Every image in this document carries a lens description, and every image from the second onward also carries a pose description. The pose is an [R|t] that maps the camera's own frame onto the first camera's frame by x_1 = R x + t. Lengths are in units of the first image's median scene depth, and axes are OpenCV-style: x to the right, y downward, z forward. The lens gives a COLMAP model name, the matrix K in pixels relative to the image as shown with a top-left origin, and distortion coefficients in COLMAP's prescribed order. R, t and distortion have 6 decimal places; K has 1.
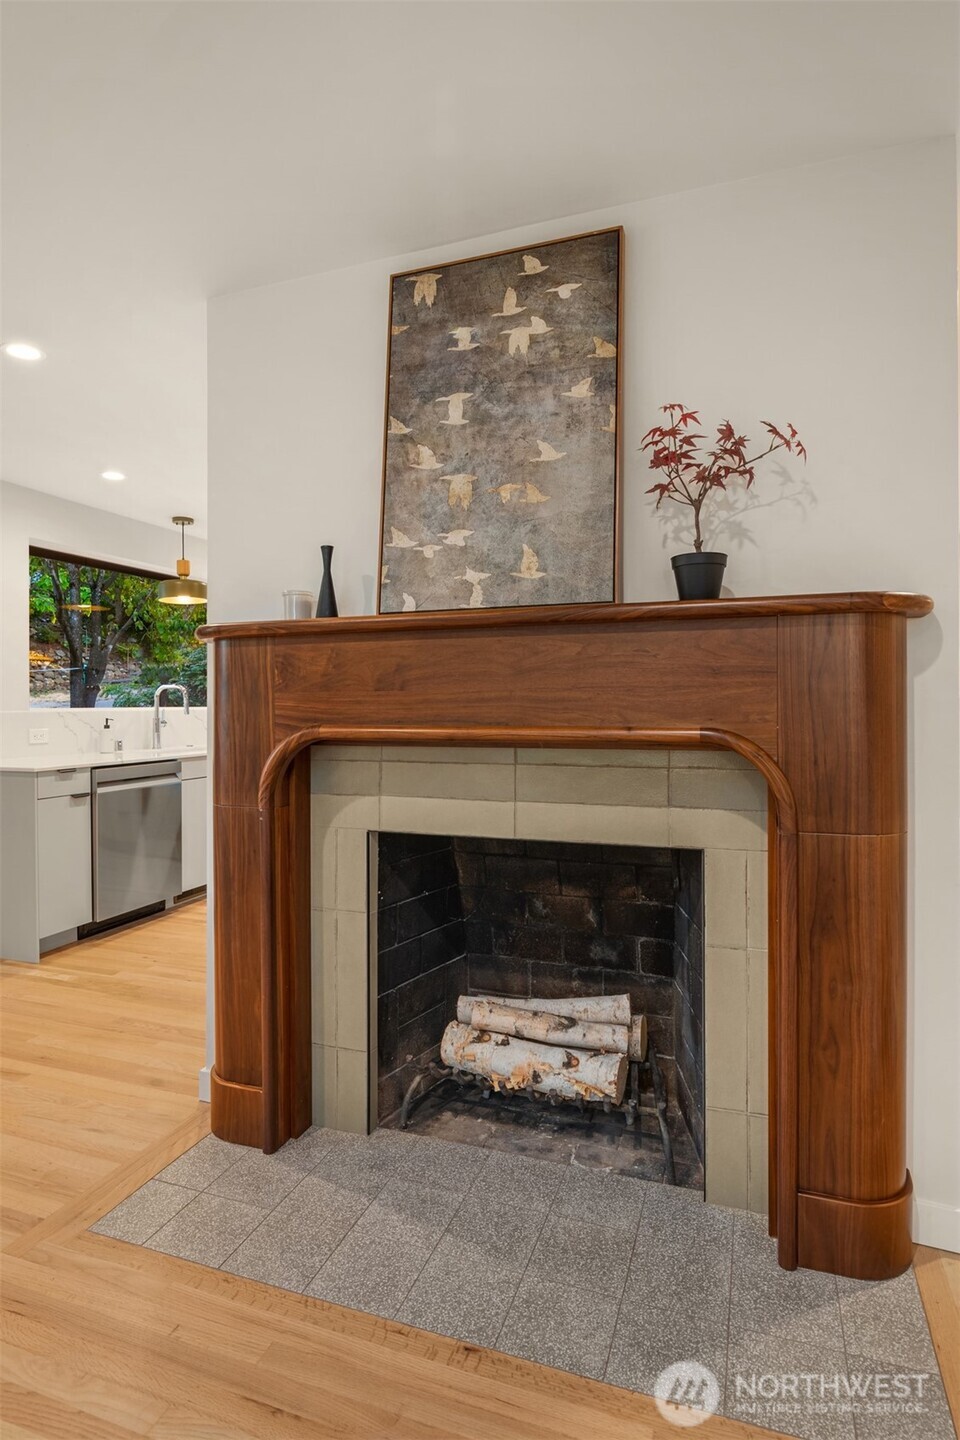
lens RADIAL K [[797.6, 0, 483.7], [0, 797.6, 709.8], [0, 0, 1]] dist [0.004448, -0.009492]
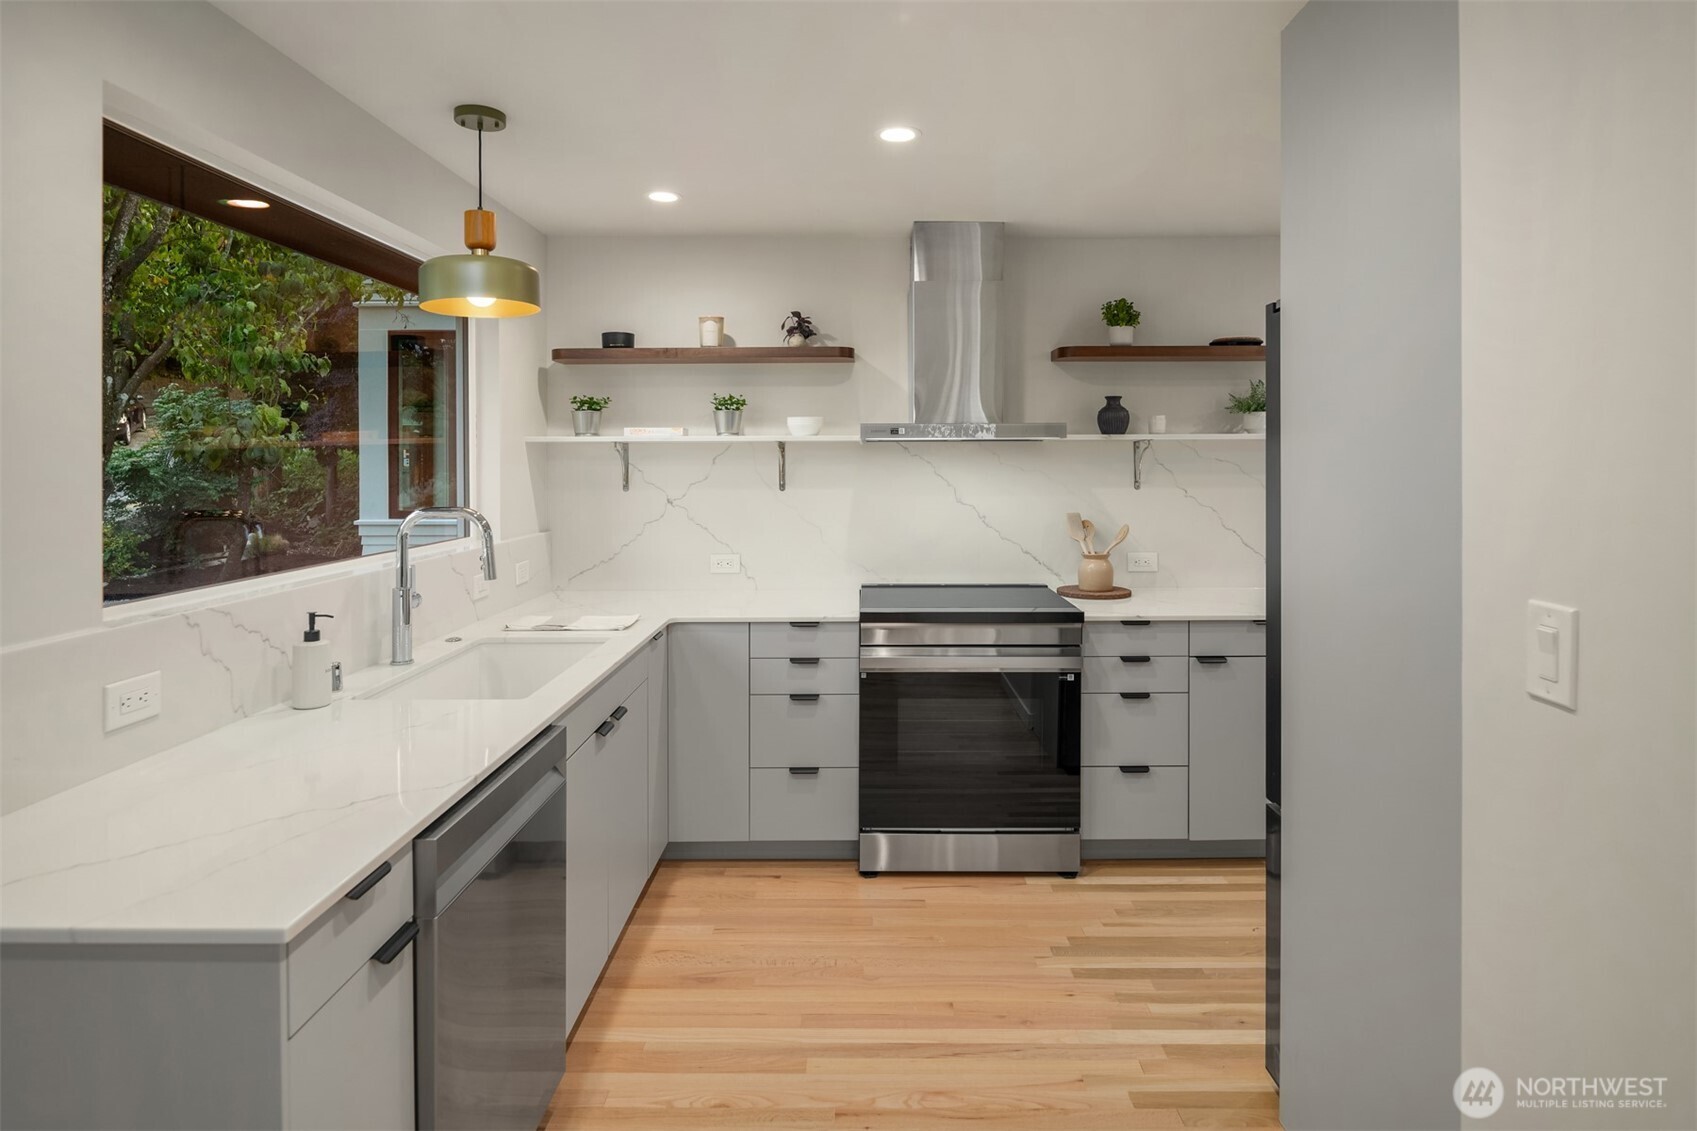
lens RADIAL K [[918.9, 0, 846.8], [0, 918.9, 464.8], [0, 0, 1]] dist [0.001075, 0.000185]
pose [[0.942562, -0.001332, 0.334029, -0.869358], [0.000669, 0.999998, 0.002101, -0.135717], [-0.334031, -0.001757, 0.942560, 1.167262]]
